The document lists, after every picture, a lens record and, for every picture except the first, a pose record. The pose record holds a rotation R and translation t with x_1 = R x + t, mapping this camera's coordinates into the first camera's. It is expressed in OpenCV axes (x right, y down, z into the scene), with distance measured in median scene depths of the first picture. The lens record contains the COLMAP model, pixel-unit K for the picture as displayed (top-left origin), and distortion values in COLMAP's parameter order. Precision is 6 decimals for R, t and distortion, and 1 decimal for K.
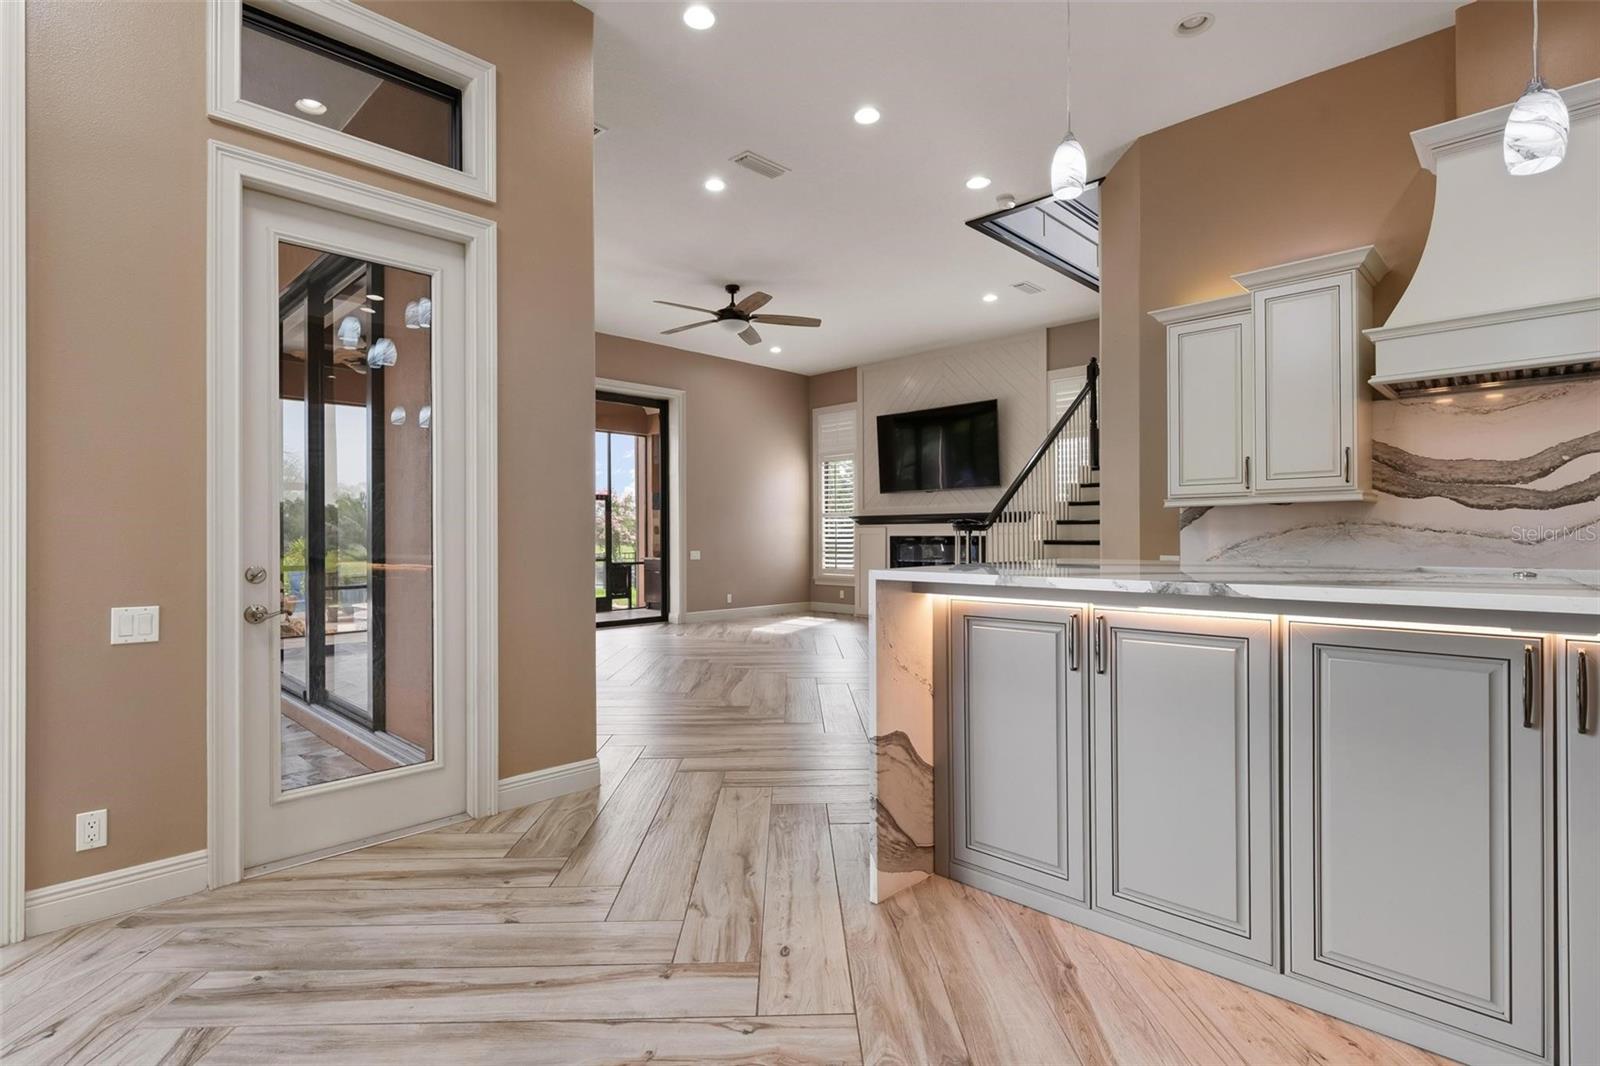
lens RADIAL K [[778.8, 0, 805.4], [0, 778.8, 532.7], [0, 0, 1]] dist [-0.001156, -0.000082]
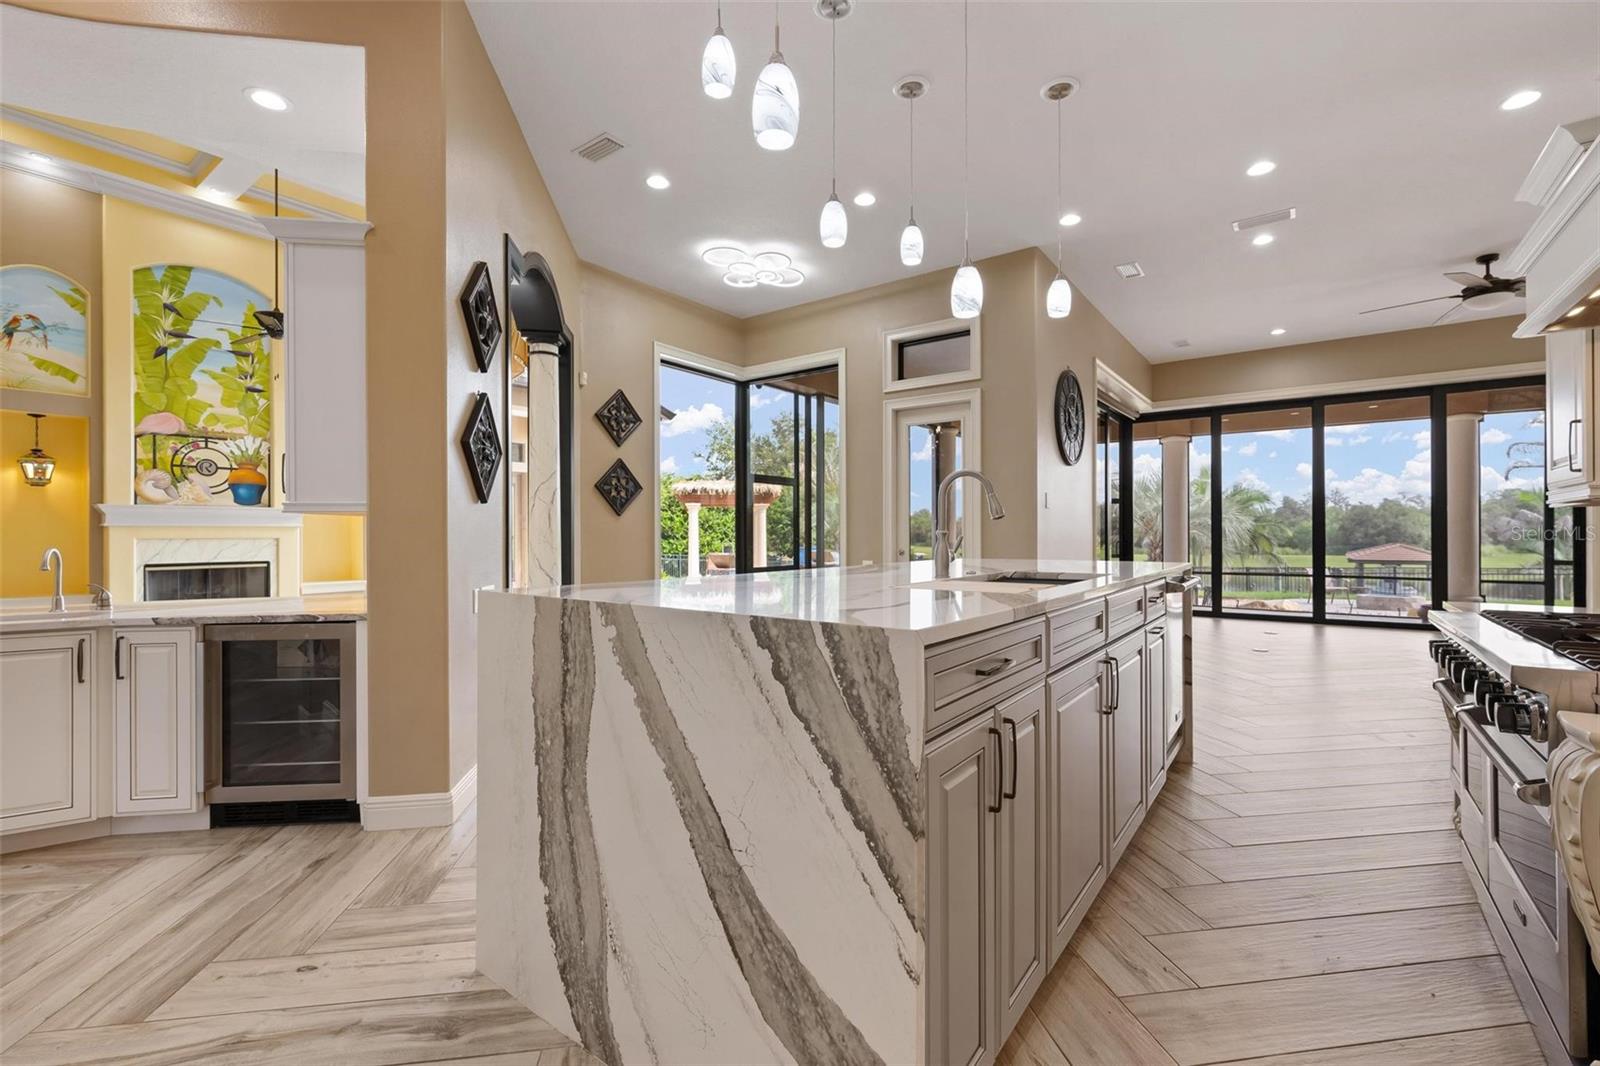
lens RADIAL K [[687.9, 0, 800.0], [0, 687.9, 533.0], [0, 0, 1]] dist [-0.000875, 0.000564]
pose [[0.125579, 0.002129, -0.992081, 1.177833], [0.006044, 0.999977, 0.002911, -0.017760], [0.992065, -0.006361, 0.125563, 0.251955]]
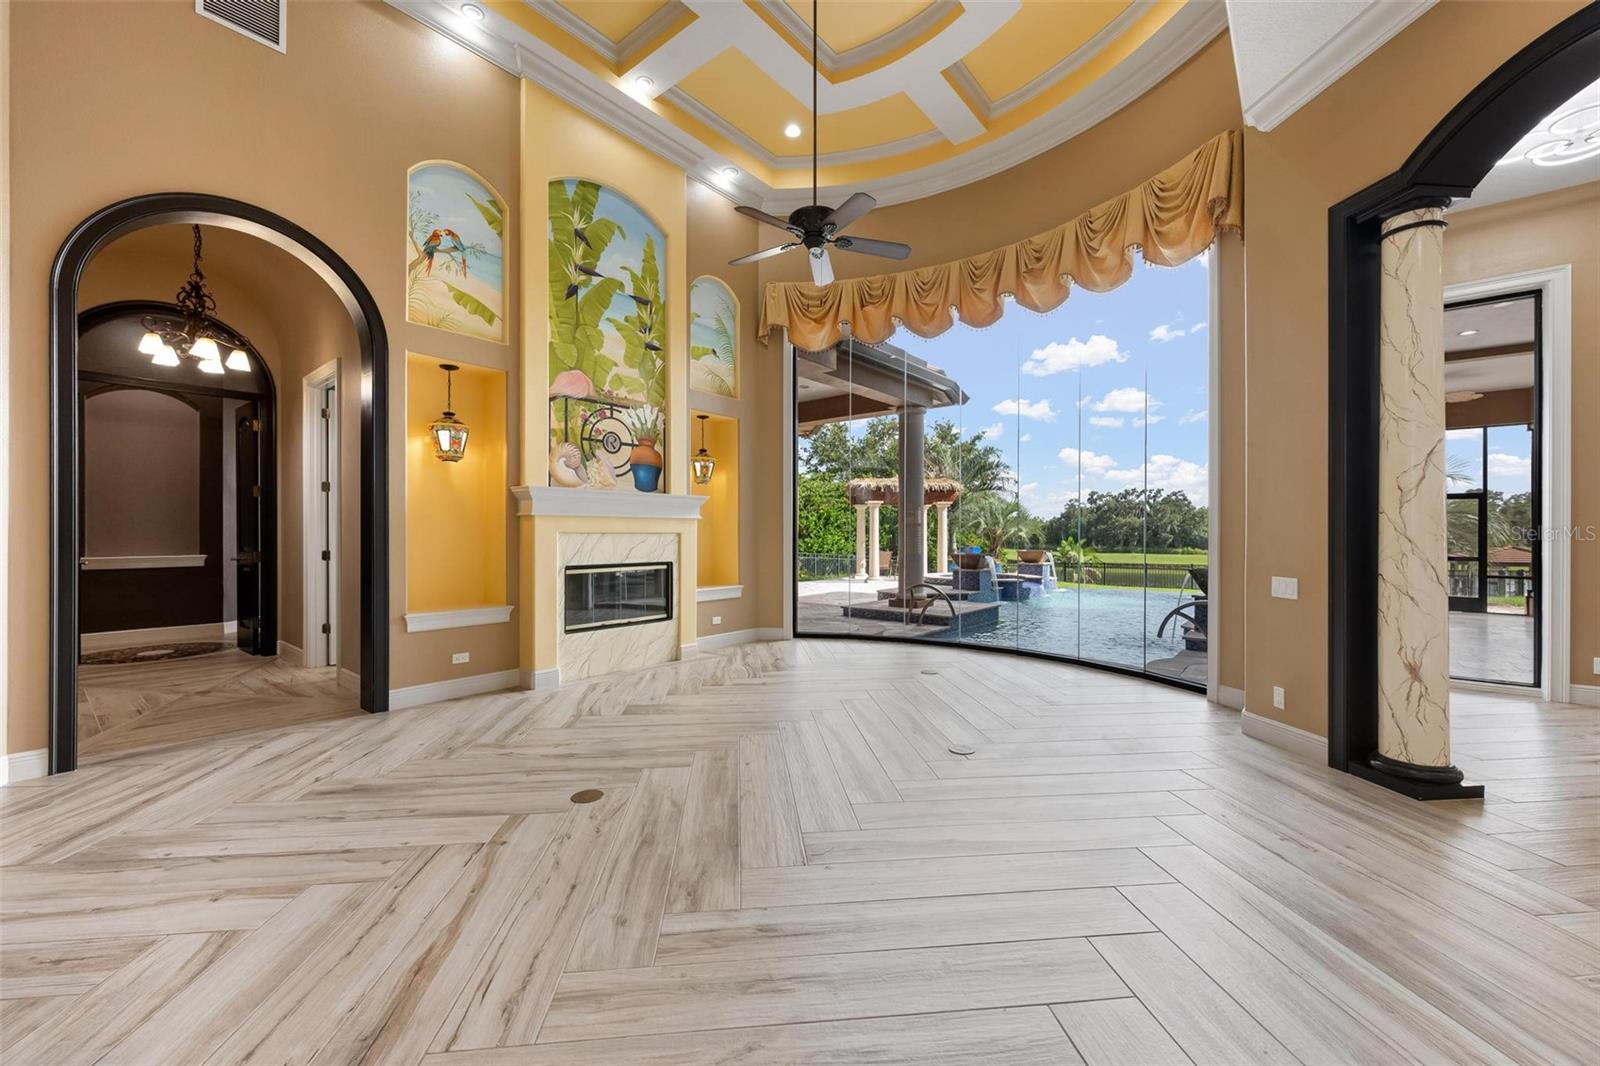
lens RADIAL K [[628.1, 0, 805.2], [0, 628.1, 532.9], [0, 0, 1]] dist [0.003429, -0.000352]
pose [[0.087083, 0.003179, -0.996196, 0.435373], [0.002134, 0.999992, 0.003378, -0.010207], [0.996199, -0.002420, 0.087076, -0.910012]]
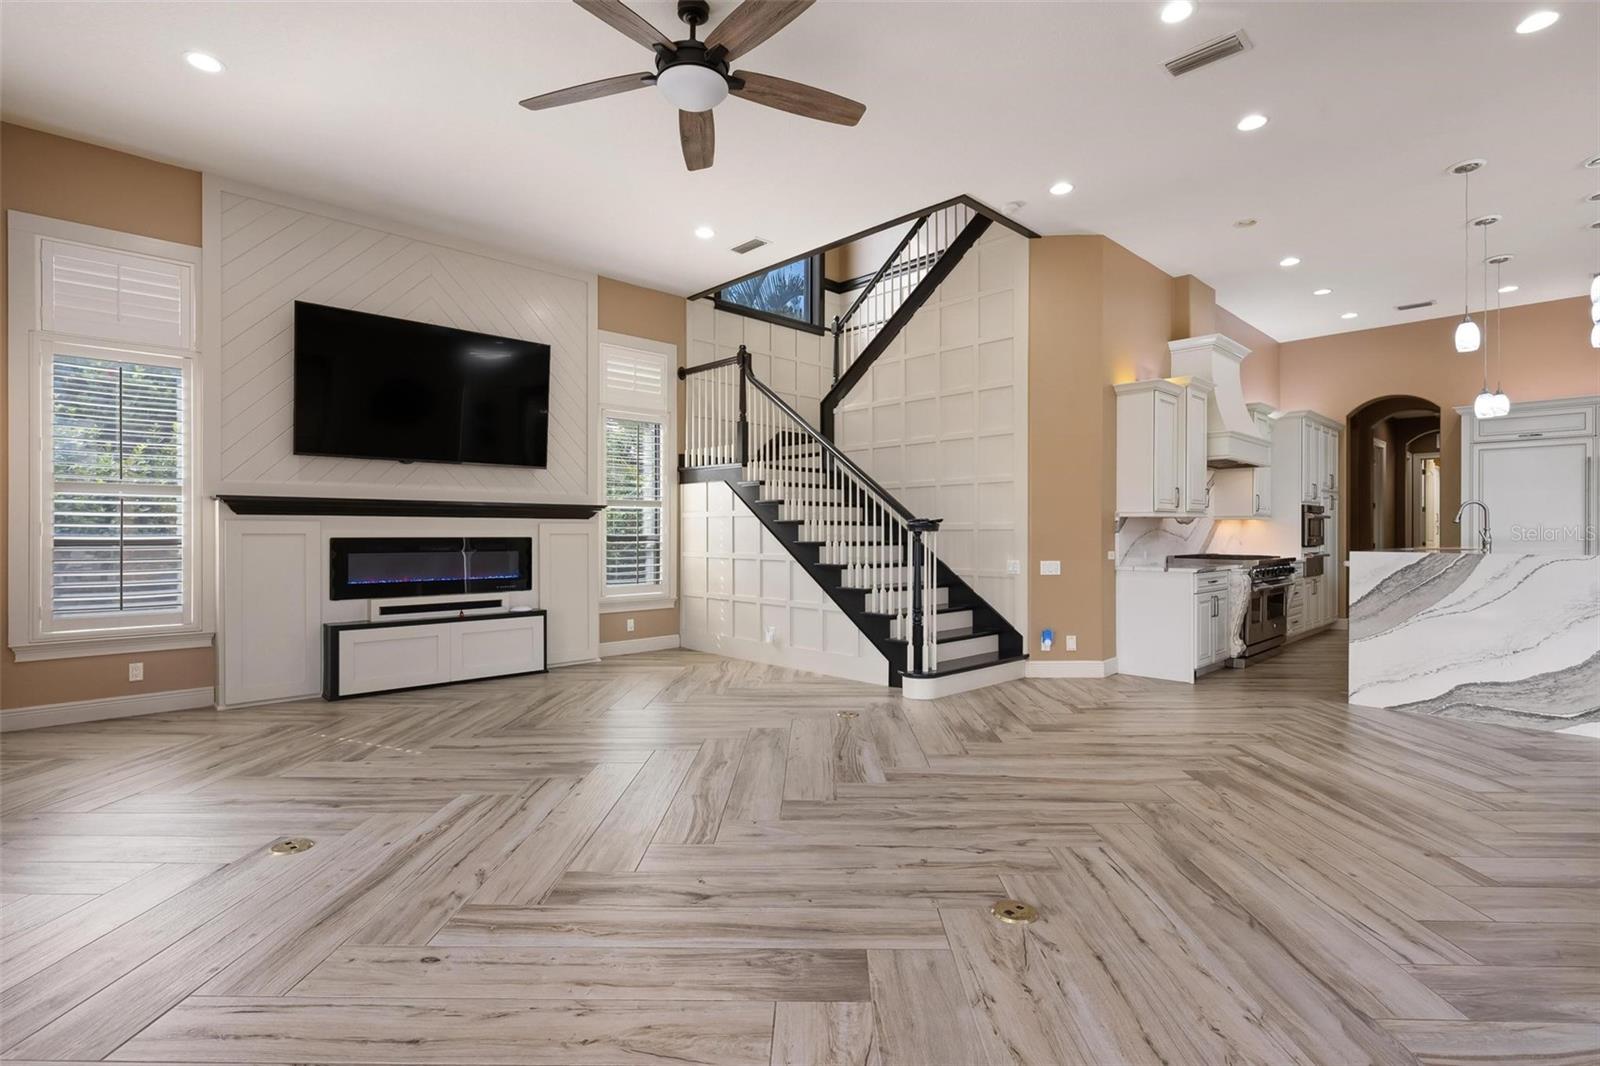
lens RADIAL K [[759.3, 0, 800.0], [0, 759.3, 533.0], [0, 0, 1]] dist [-0.003842, -0.000217]
pose [[0.039428, 0.003154, 0.999217, -1.112593], [-0.003639, 0.999989, -0.003013, 0.003893], [-0.999216, -0.003517, 0.039439, 1.851292]]
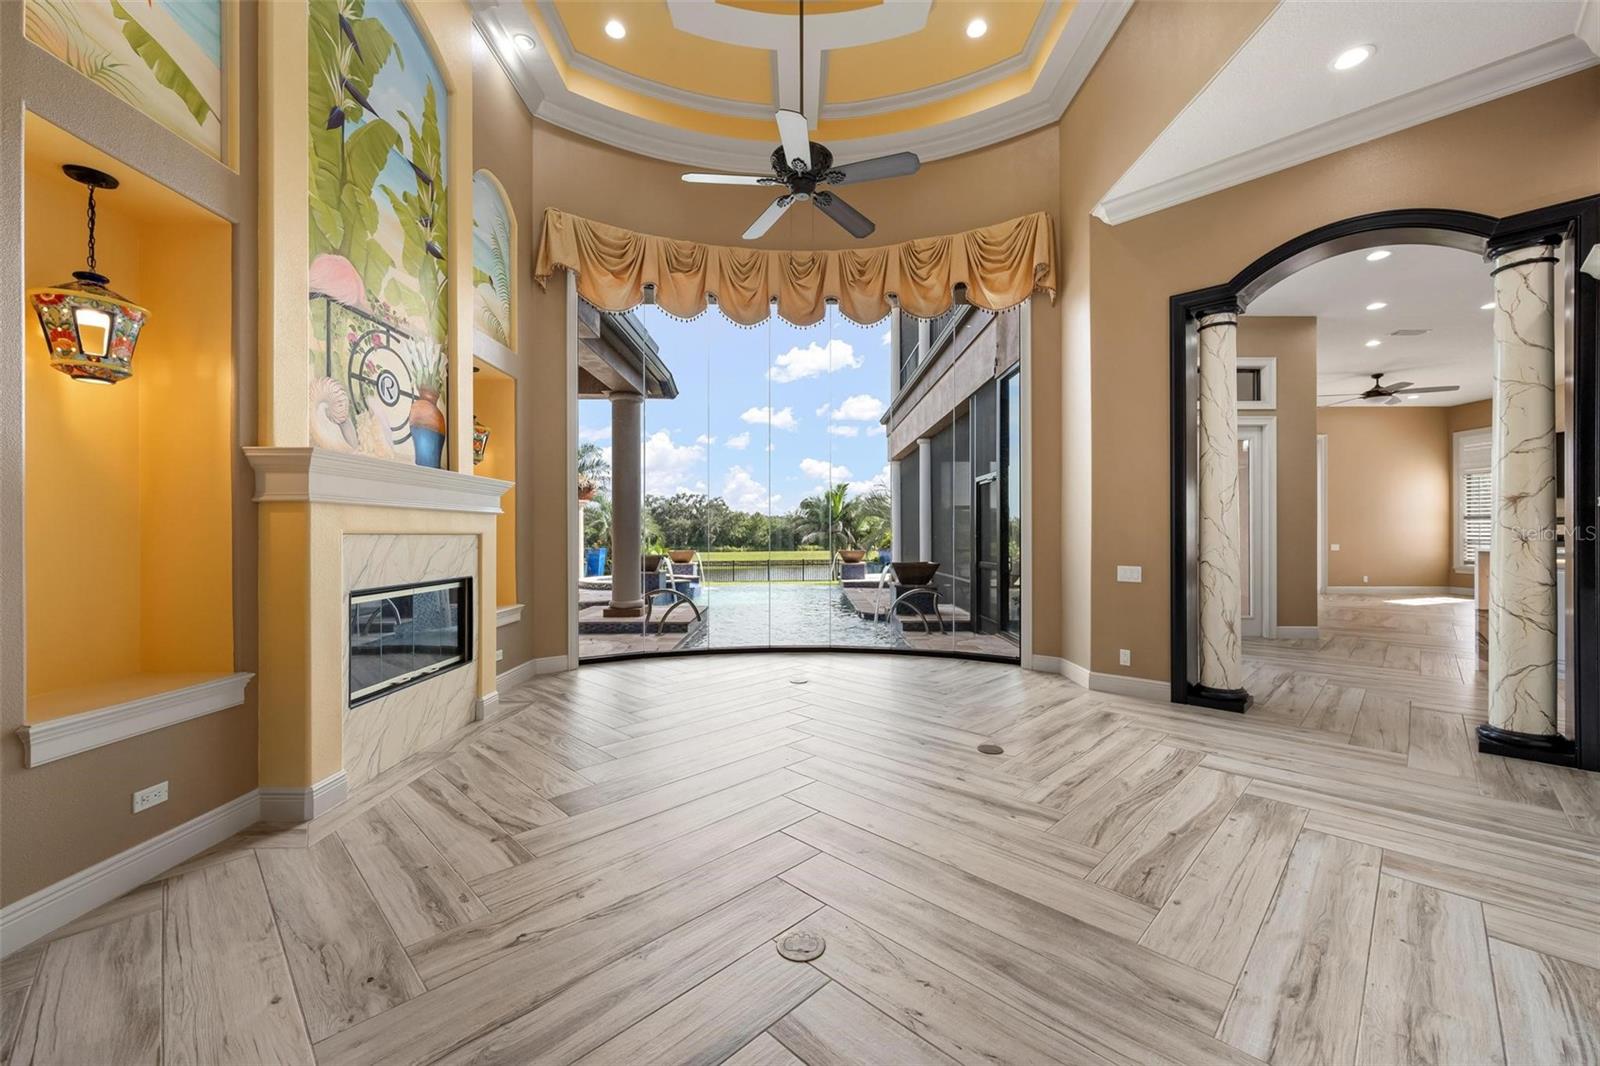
lens RADIAL K [[628.1, 0, 805.2], [0, 628.1, 532.9], [0, 0, 1]] dist [0.003429, -0.000352]
pose [[0.700356, 0.001393, -0.713792, 0.009851], [0.001798, 0.999991, 0.003715, -0.009835], [0.713791, -0.003885, 0.700348, -1.435851]]
